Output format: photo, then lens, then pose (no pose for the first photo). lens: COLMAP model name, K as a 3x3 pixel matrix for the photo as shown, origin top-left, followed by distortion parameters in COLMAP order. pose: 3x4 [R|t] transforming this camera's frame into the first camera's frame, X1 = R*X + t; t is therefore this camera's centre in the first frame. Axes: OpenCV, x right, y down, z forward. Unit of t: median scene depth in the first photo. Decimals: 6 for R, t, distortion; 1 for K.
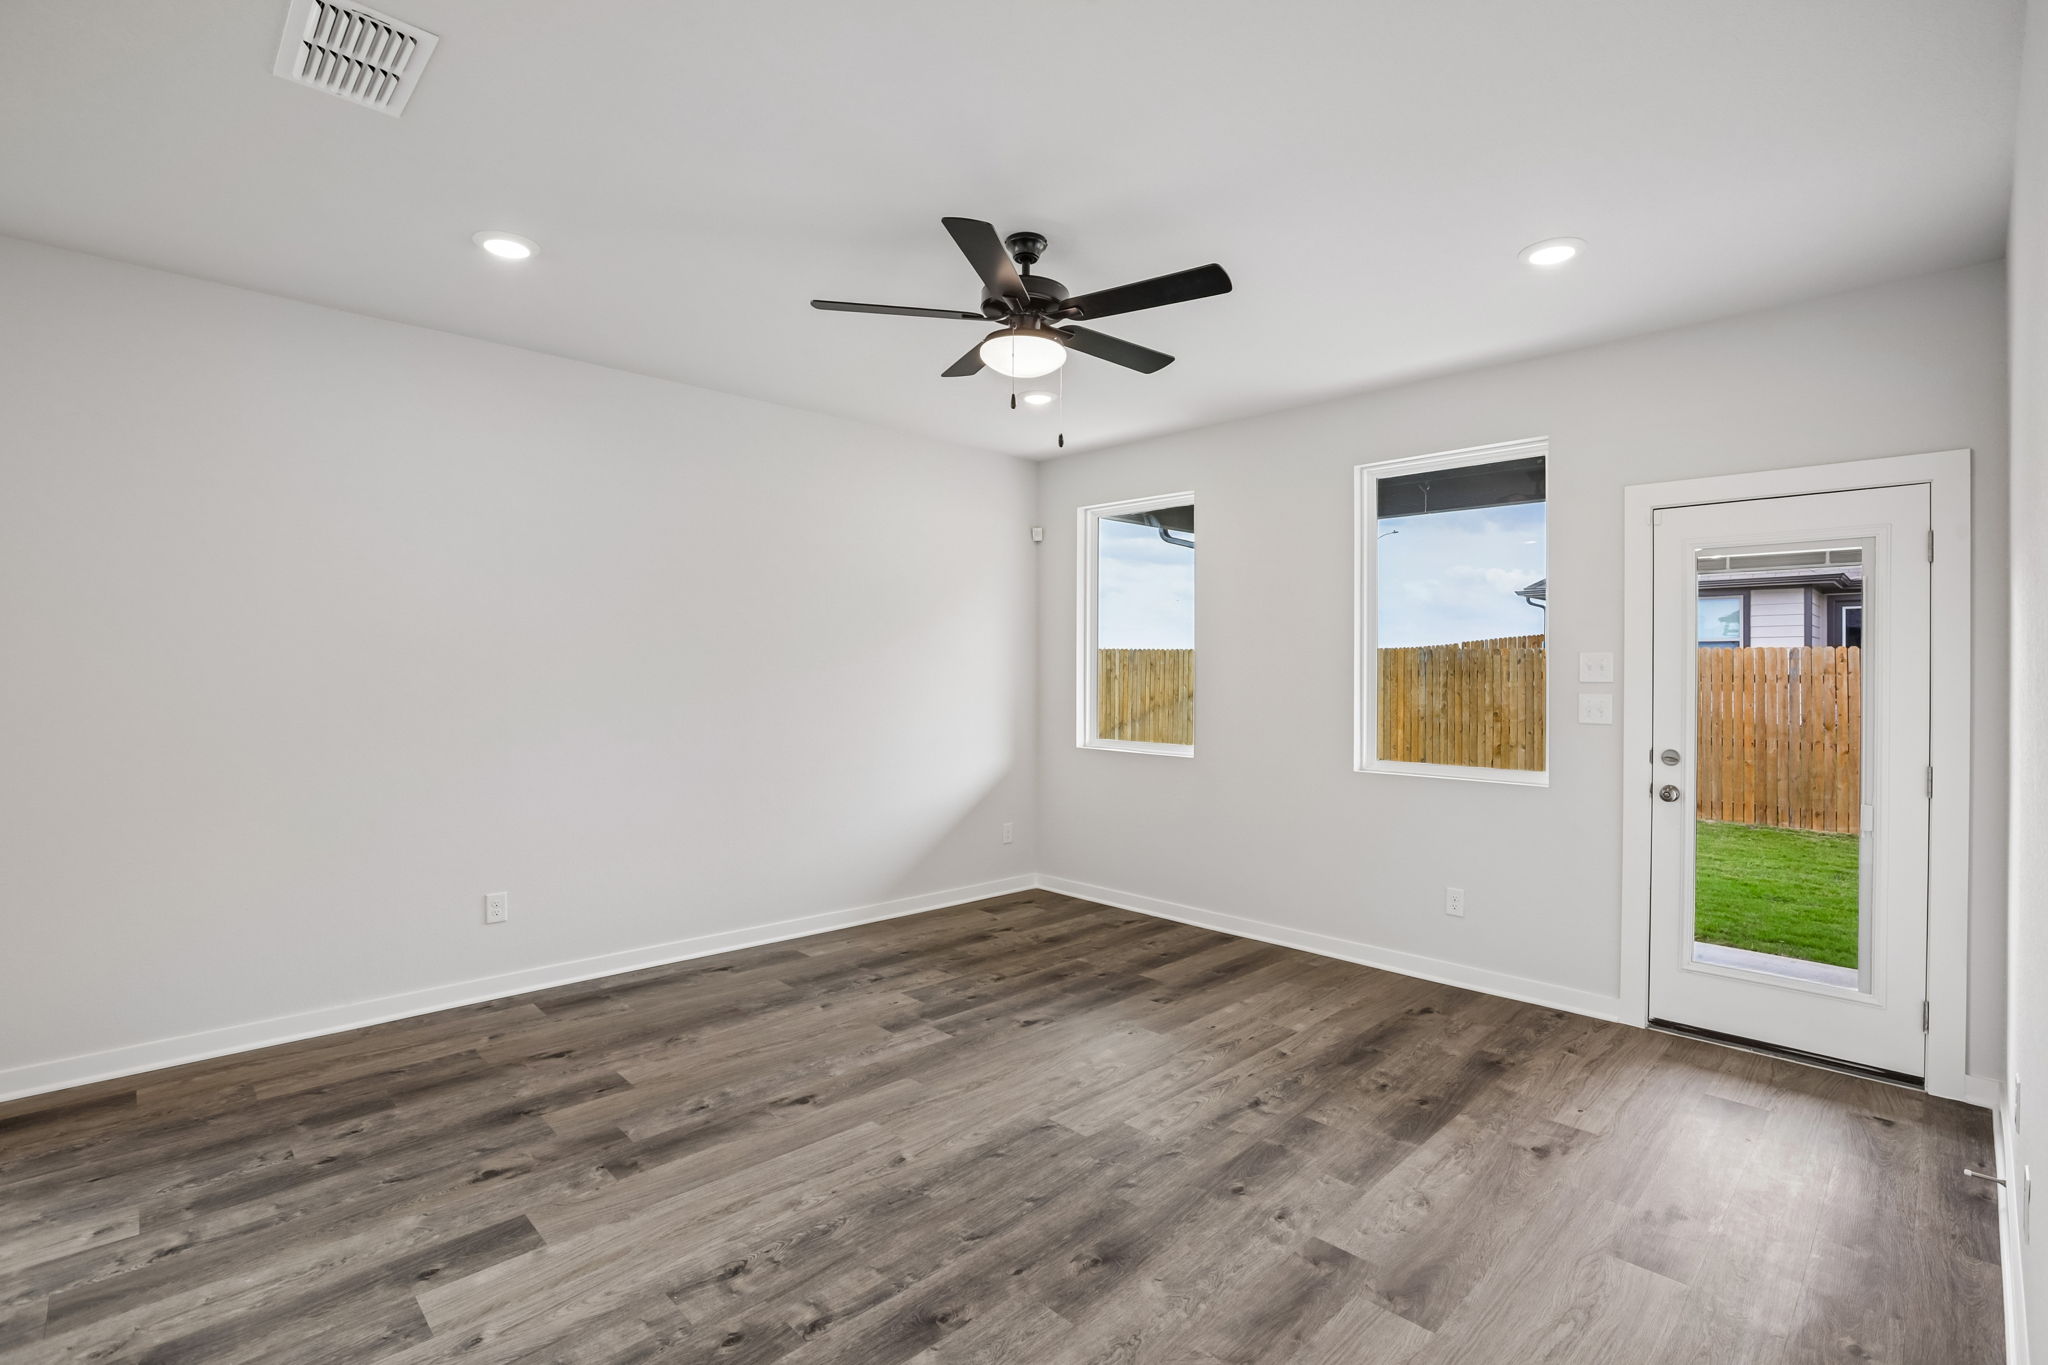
lens RADIAL K [[936.7, 0, 1027.2], [0, 936.7, 669.6], [0, 0, 1]] dist [-0.047264, 0.014557]
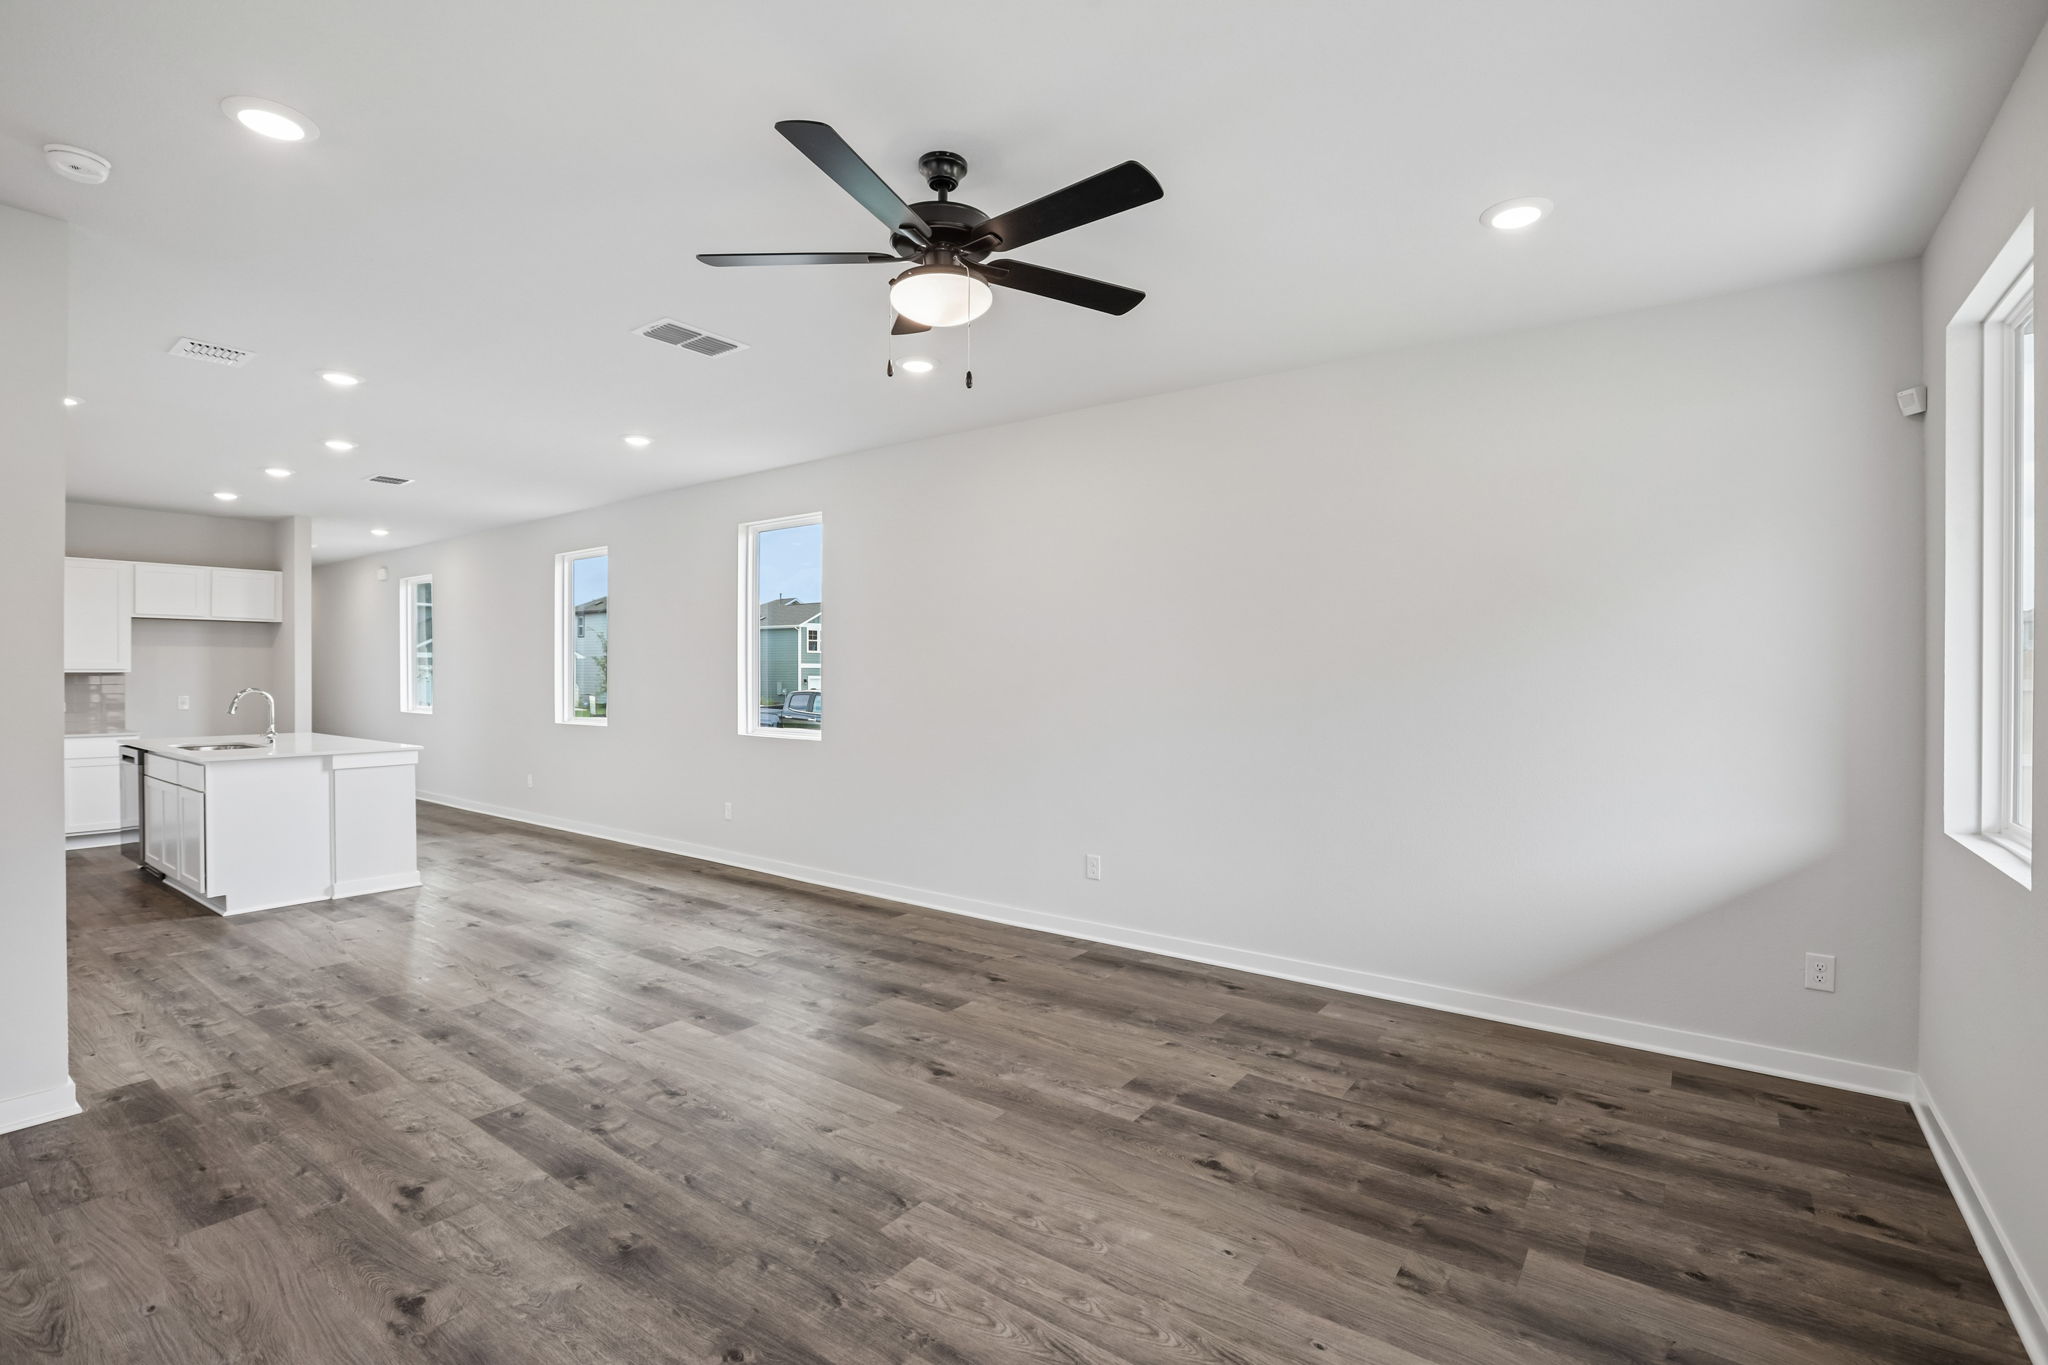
lens RADIAL K [[934.2, 0, 1032.7], [0, 934.2, 680.4], [0, 0, 1]] dist [-0.041860, 0.008655]
pose [[0.168678, -0.000103, -0.985671, 0.734108], [0.000325, 1.000000, -0.000049, 0.011276], [0.985671, -0.000312, 0.168678, 0.815745]]
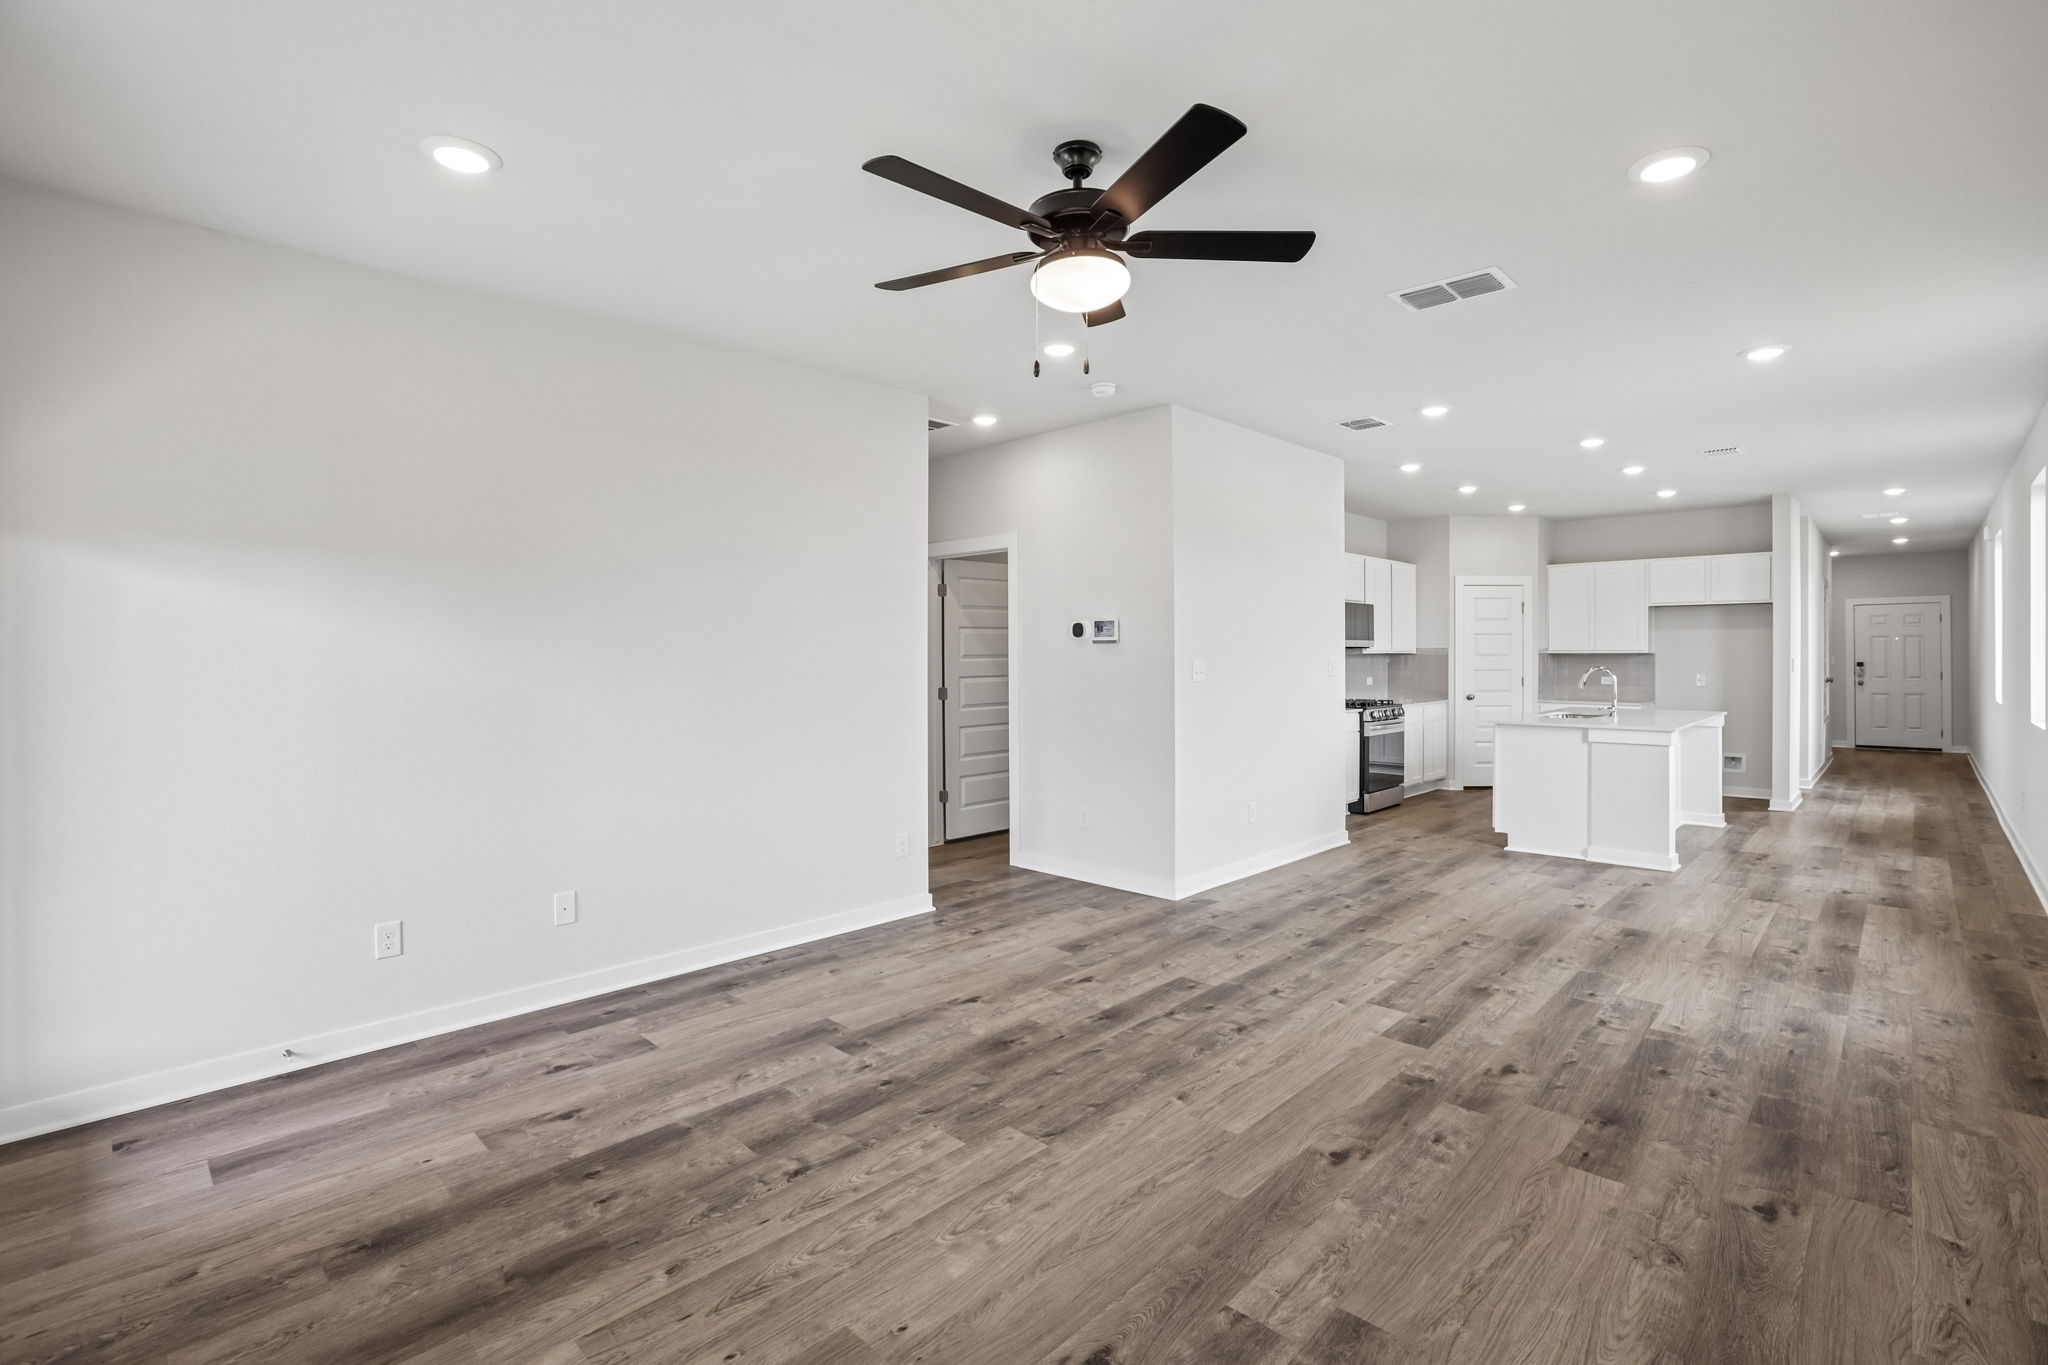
lens RADIAL K [[936.7, 0, 1031.0], [0, 936.7, 658.1], [0, 0, 1]] dist [-0.047264, 0.014557]
pose [[-0.999568, -0.002455, -0.029289, 0.057062], [-0.002478, 0.999997, 0.000739, 0.008467], [0.029287, 0.000811, -0.999571, 1.617858]]
